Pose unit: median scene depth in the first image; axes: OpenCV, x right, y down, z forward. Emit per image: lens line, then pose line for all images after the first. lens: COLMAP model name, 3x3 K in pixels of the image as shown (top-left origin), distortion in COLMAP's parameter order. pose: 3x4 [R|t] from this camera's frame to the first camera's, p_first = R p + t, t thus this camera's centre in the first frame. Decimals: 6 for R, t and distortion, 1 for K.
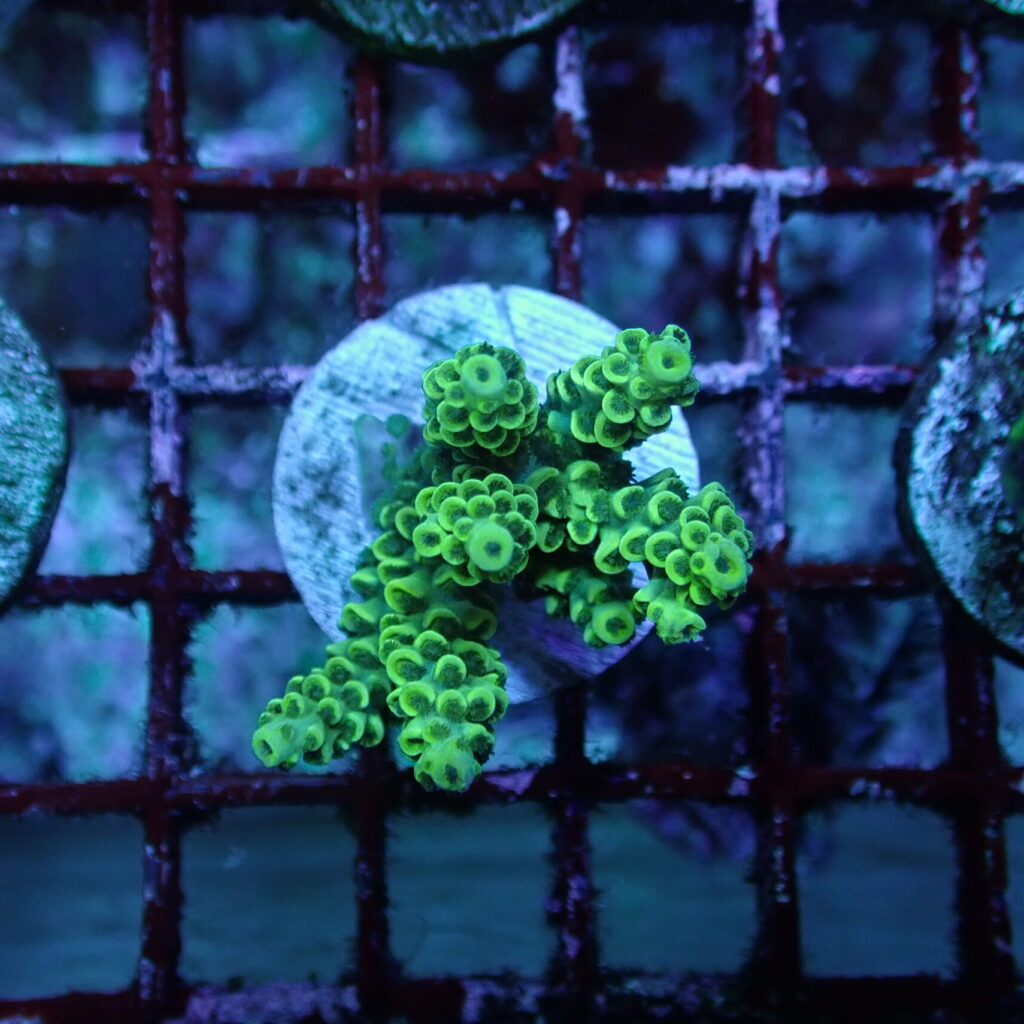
lens RADIAL K [[1794.9, 0, 508.6], [0, 1794.9, 510.5], [0, 0, 1]] dist [0.310794, 0.000000]
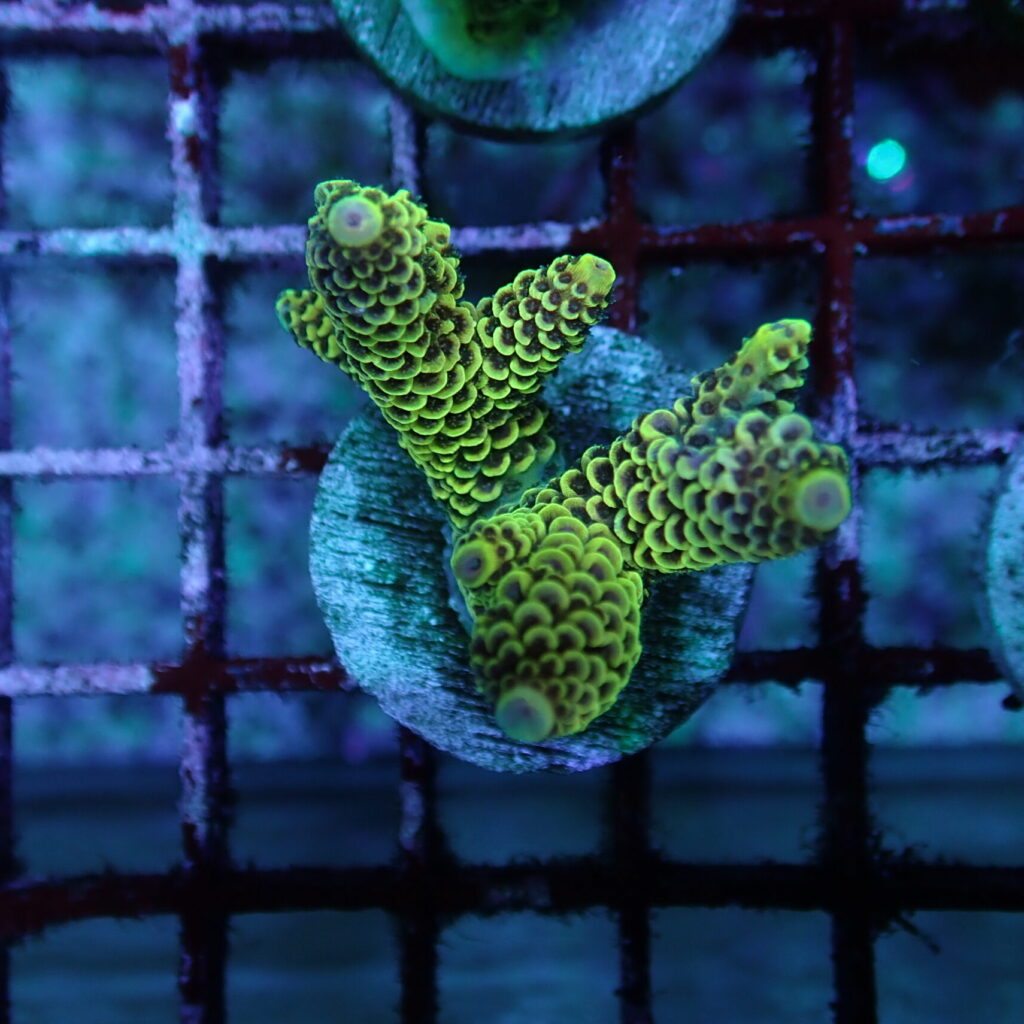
lens RADIAL K [[1794.9, 0, 507.7], [0, 1794.9, 513.9], [0, 0, 1]] dist [0.310794, 0.000000]
pose [[0.995053, -0.008083, -0.099017, -0.273391], [0.014113, 0.998078, 0.060348, -0.098862], [0.098339, -0.061447, 0.993254, 0.051135]]
